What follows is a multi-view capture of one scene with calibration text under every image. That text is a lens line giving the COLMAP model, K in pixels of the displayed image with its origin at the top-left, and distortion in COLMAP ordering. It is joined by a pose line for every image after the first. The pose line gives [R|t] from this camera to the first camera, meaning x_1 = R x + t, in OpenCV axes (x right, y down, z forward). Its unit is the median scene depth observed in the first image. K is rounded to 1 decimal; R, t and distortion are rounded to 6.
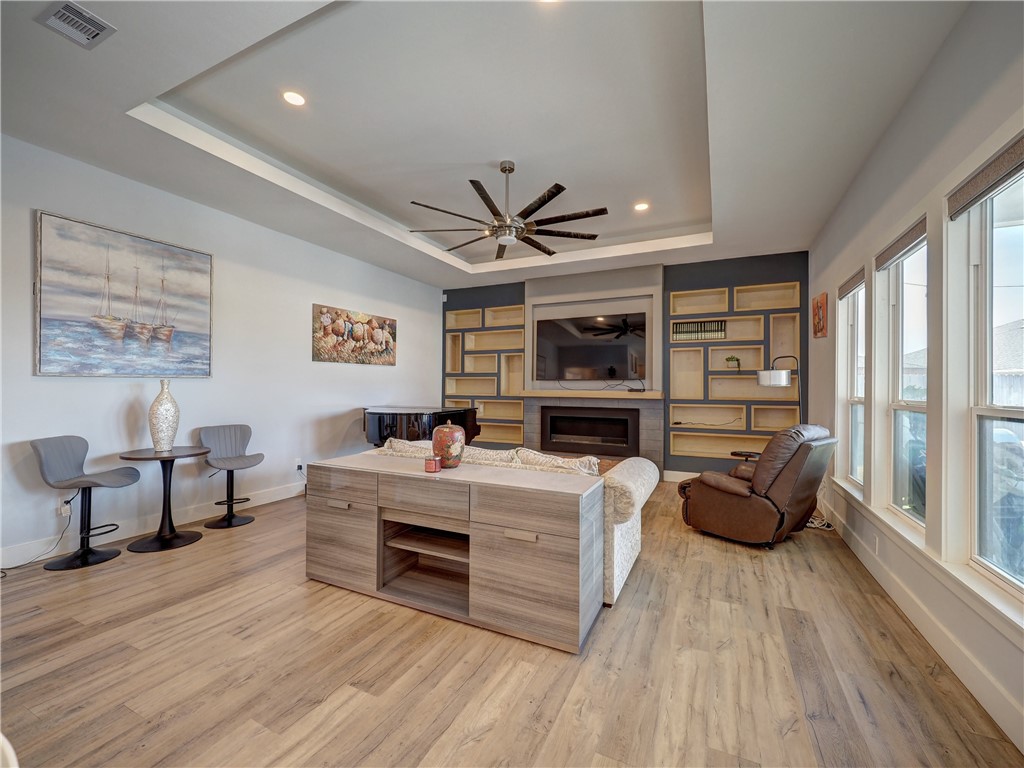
lens RADIAL K [[423.6, 0, 515.8], [0, 423.6, 383.2], [0, 0, 1]] dist [-0.001731, -0.000177]
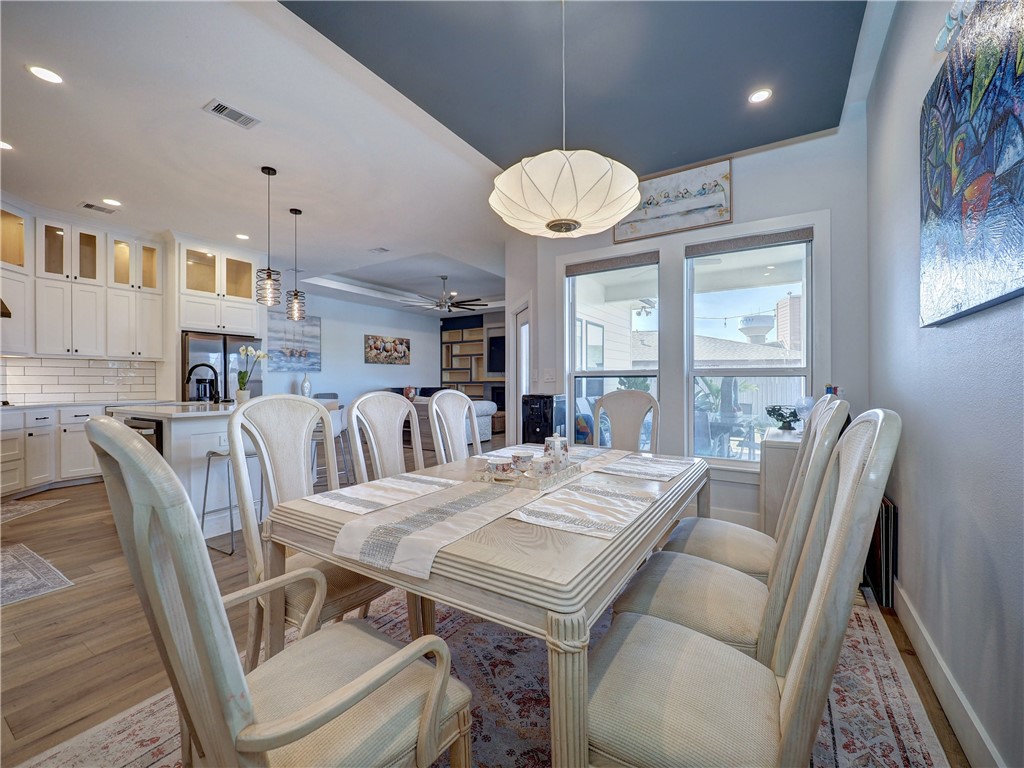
lens RADIAL K [[423.6, 0, 514.9], [0, 423.6, 384.3], [0, 0, 1]] dist [-0.001731, -0.000177]
pose [[0.991635, -0.009848, -0.128695, 0.401351], [0.011696, 0.999839, 0.013609, 0.023020], [0.128540, -0.015000, 0.991591, -0.746543]]
